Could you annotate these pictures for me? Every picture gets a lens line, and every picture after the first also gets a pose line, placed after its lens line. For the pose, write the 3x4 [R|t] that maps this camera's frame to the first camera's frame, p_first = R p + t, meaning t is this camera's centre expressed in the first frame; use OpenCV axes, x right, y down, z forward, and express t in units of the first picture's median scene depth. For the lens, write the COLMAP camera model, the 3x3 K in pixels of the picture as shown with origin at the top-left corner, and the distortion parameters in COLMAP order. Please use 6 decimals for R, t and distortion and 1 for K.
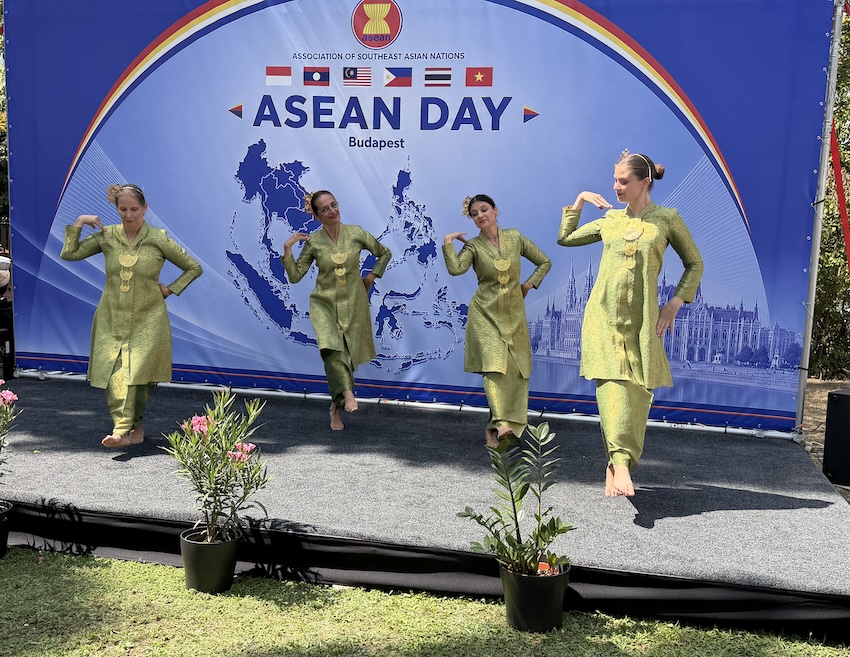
lens RADIAL K [[911.0, 0, 431.2], [0, 911.0, 374.7], [0, 0, 1]] dist [0.108230, 0.000000]
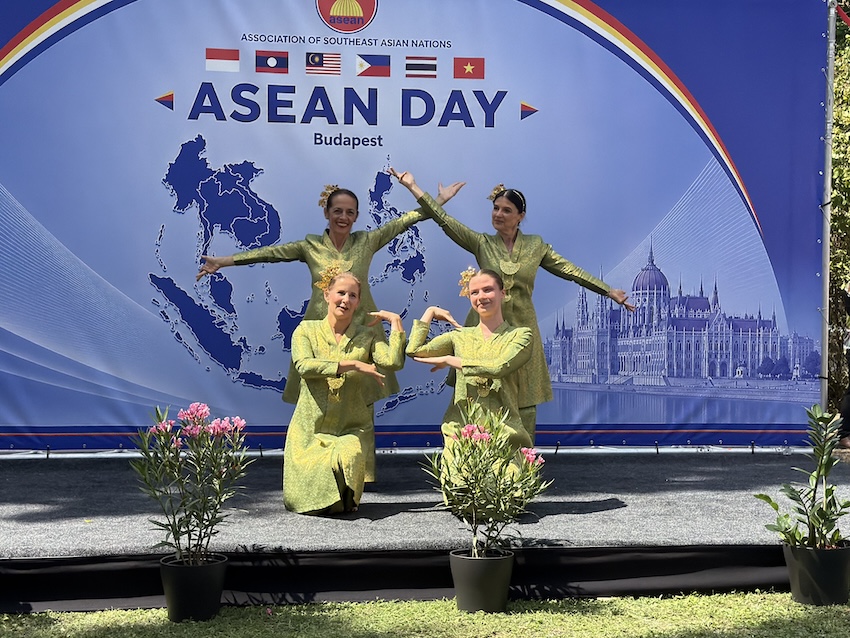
lens RADIAL K [[1372.5, 0, 423.0], [0, 1372.5, 334.6], [0, 0, 1]] dist [0.148444, 0.000000]
pose [[0.934912, -0.042979, 0.352267, -0.468193], [0.080470, 0.992458, -0.092479, 0.047193], [-0.345635, 0.114807, 0.931319, -0.182011]]
